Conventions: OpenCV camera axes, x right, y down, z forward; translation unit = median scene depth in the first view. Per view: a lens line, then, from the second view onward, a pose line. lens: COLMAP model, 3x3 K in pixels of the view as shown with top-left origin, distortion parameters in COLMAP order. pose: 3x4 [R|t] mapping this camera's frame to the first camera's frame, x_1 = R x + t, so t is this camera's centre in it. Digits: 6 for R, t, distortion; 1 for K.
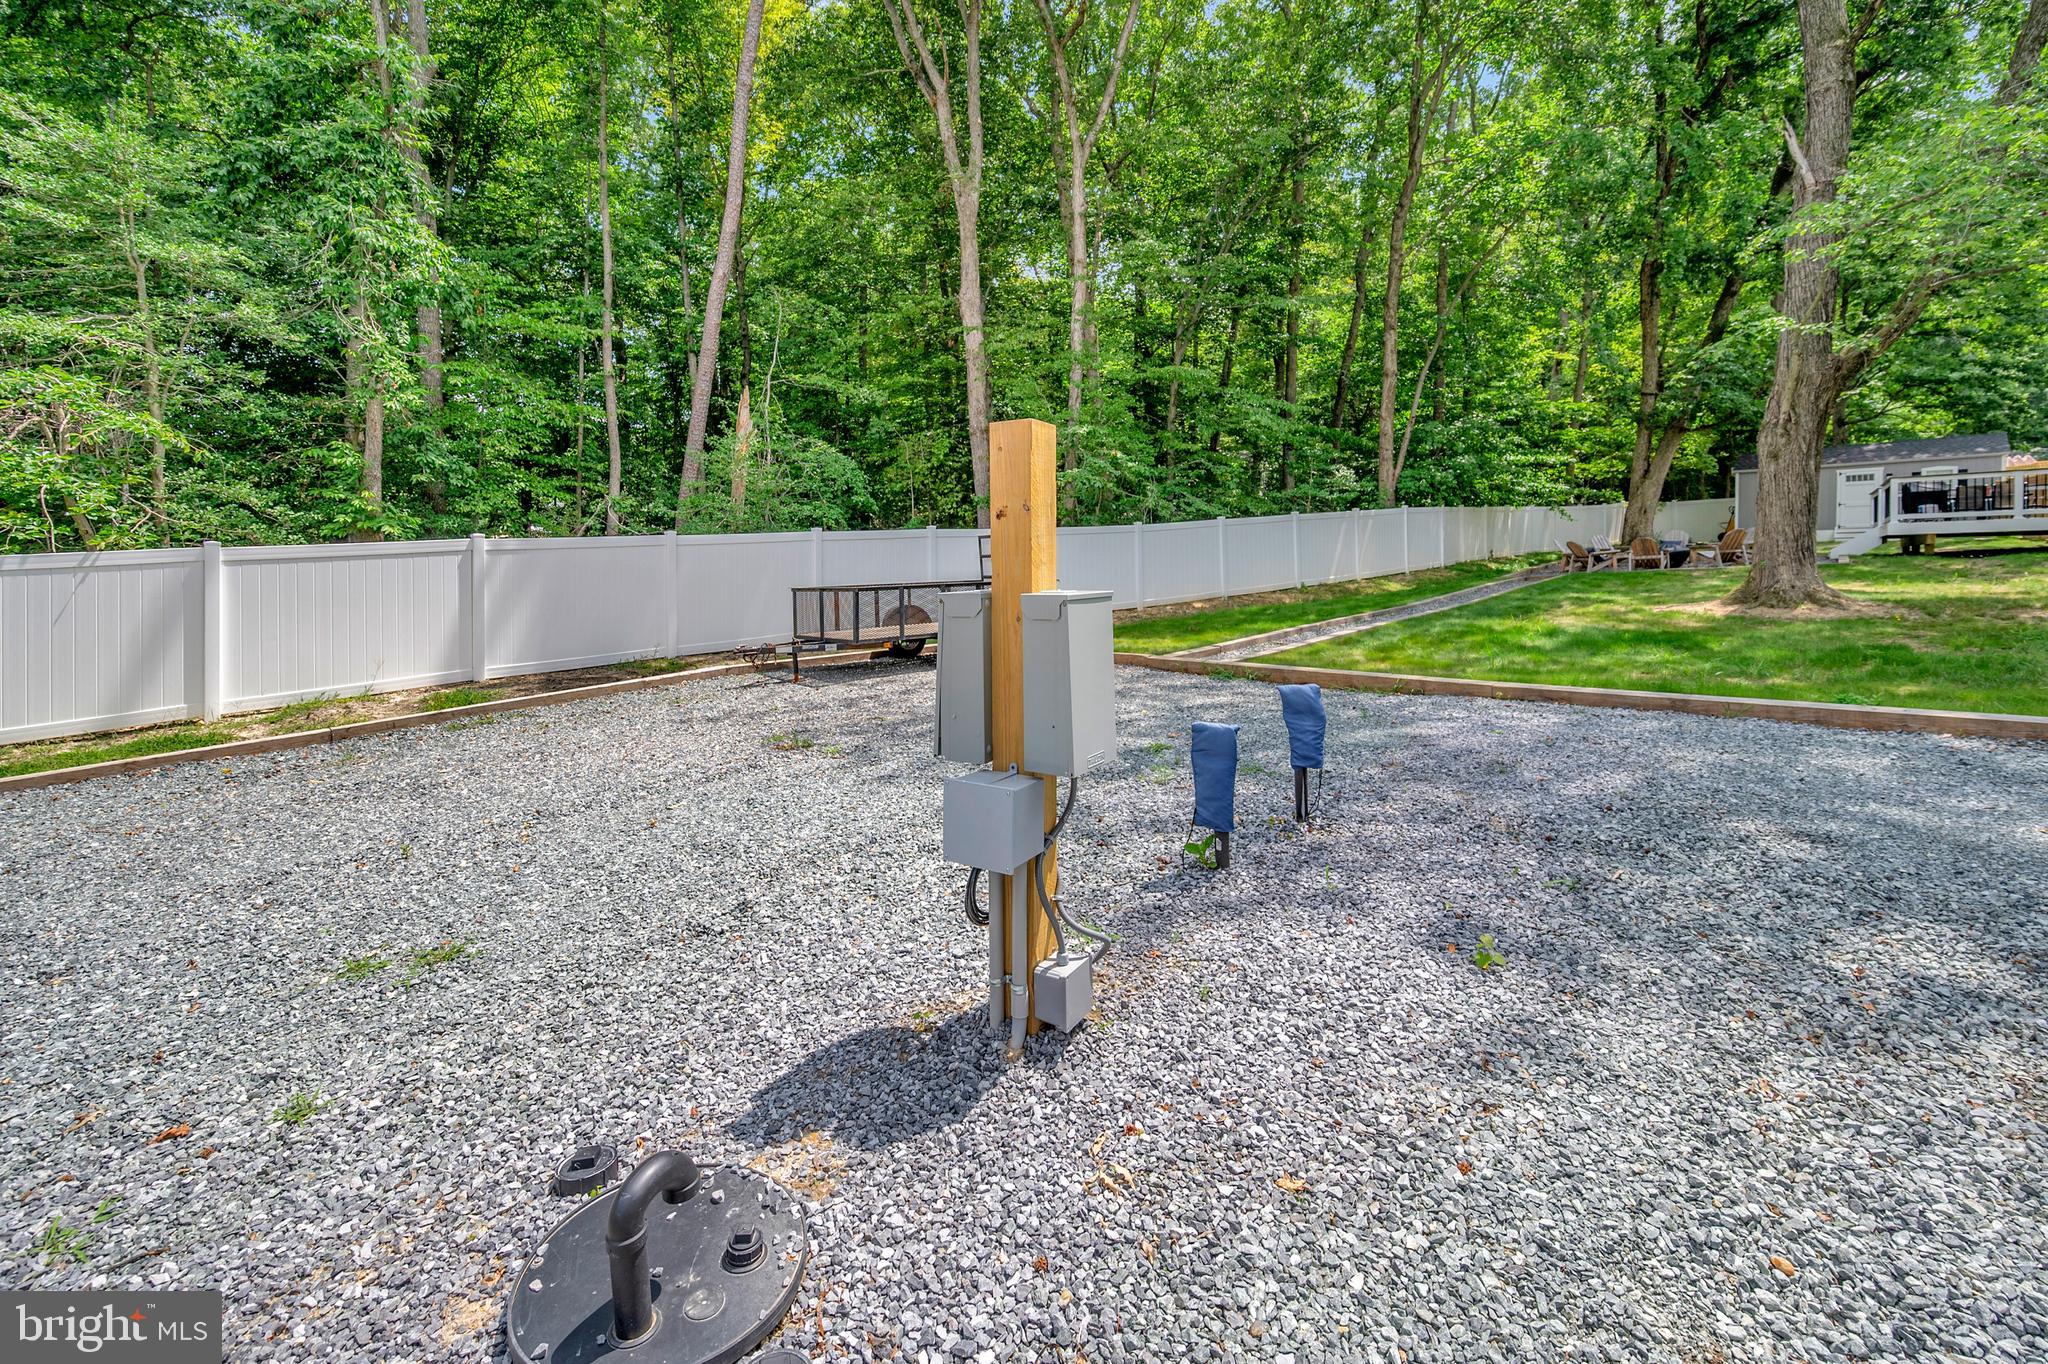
lens RADIAL K [[836.9, 0, 1023.1], [0, 836.9, 622.4], [0, 0, 1]] dist [0.000028, 0.000028]
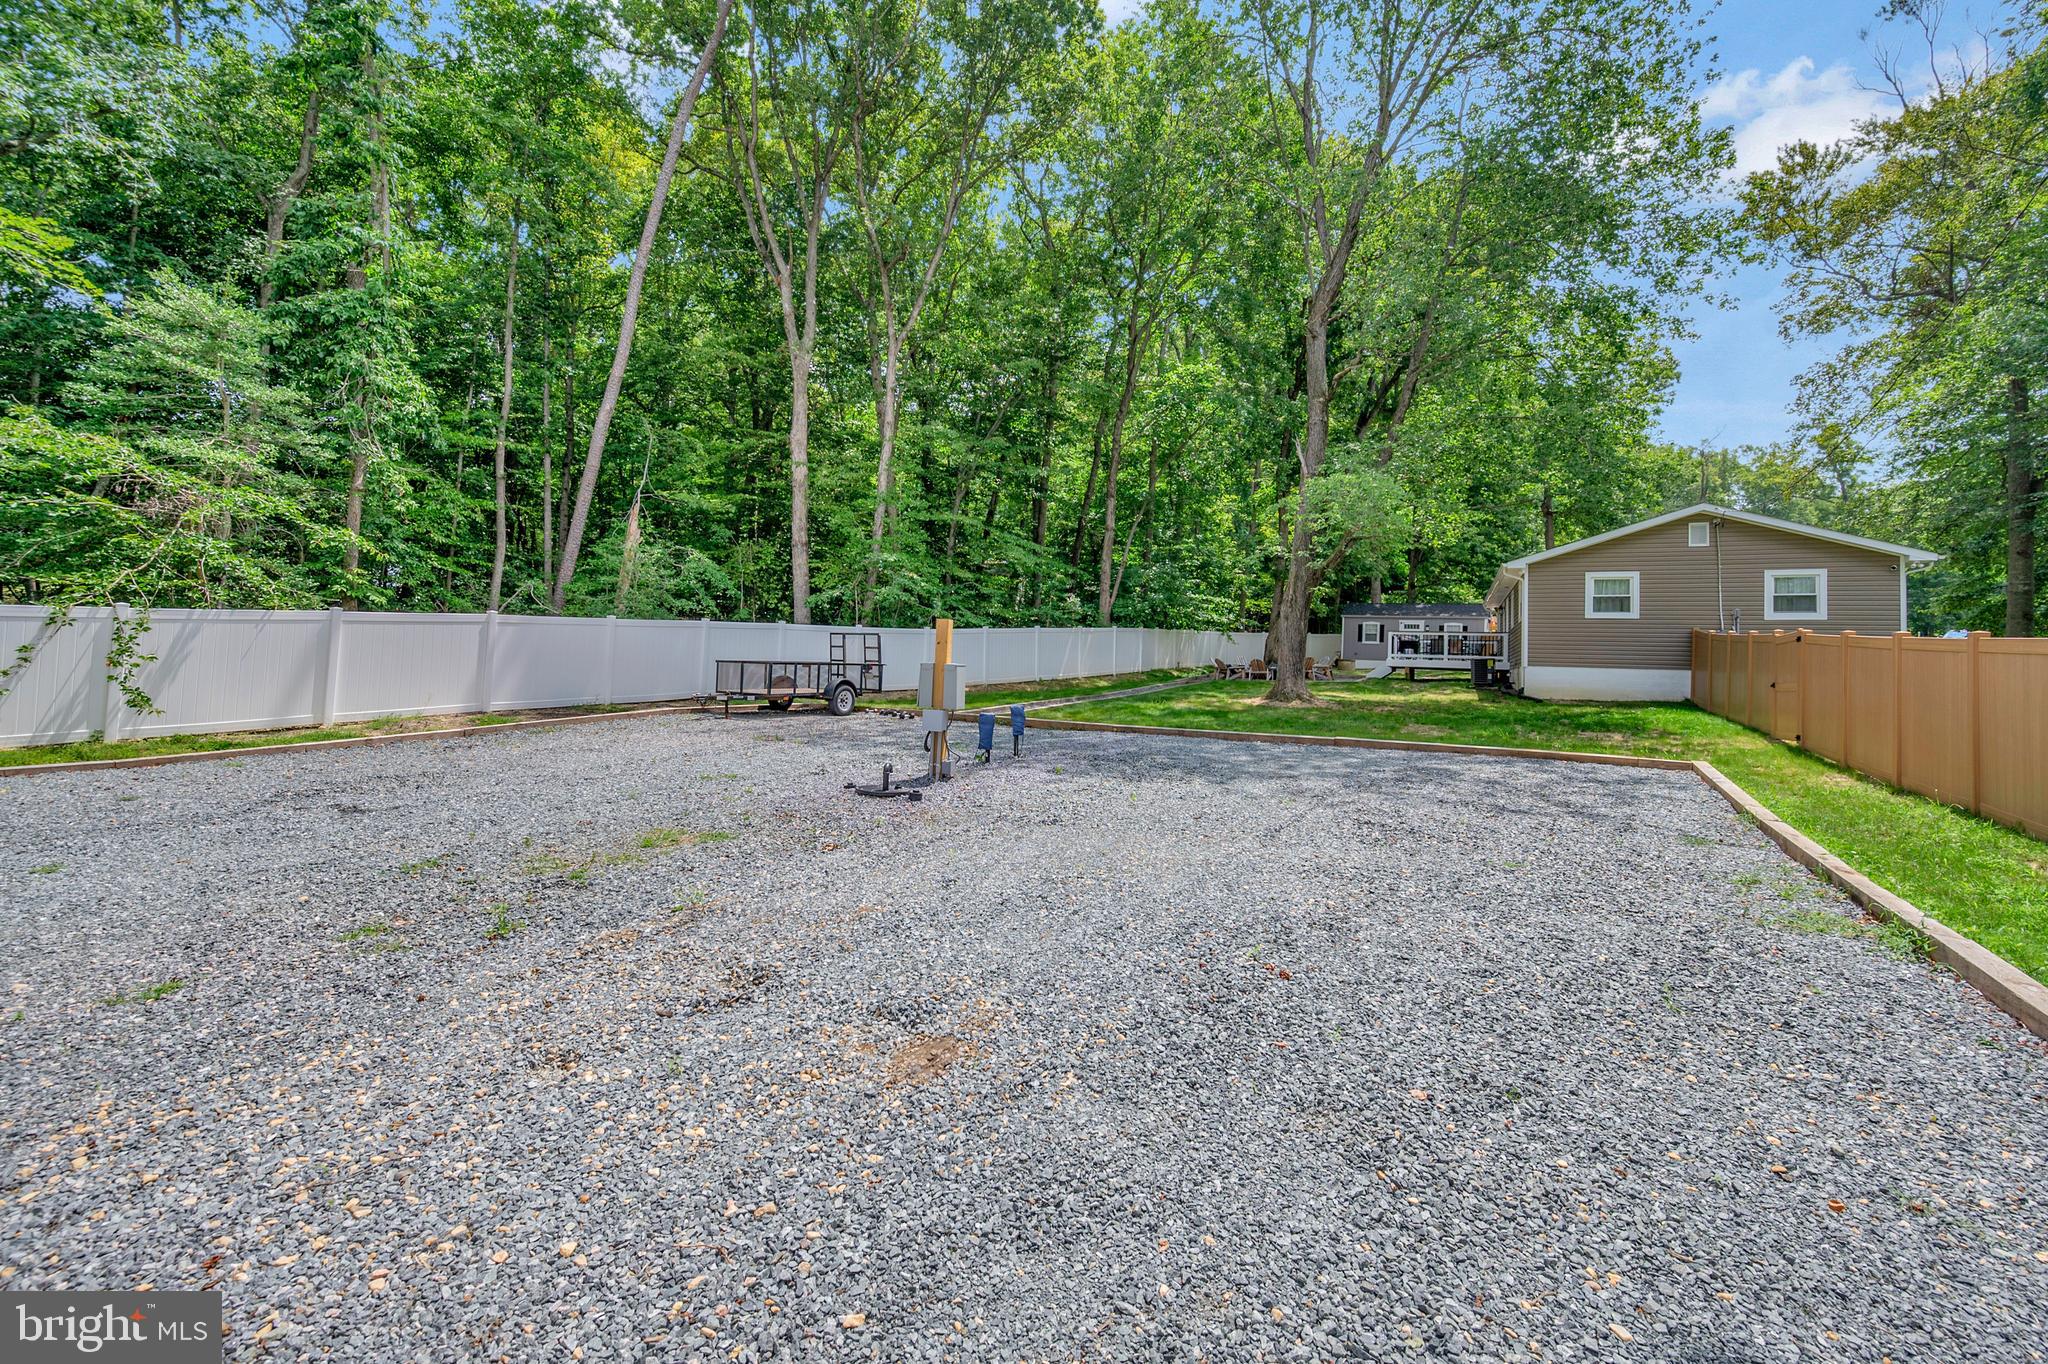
lens RADIAL K [[836.9, 0, 1023.1], [0, 836.9, 622.4], [0, 0, 1]] dist [0.000028, 0.000028]
pose [[0.958474, 0.069176, 0.276661, -0.084745], [-0.038172, 0.992524, -0.115925, 0.024248], [-0.282612, 0.100551, 0.953950, -0.327025]]
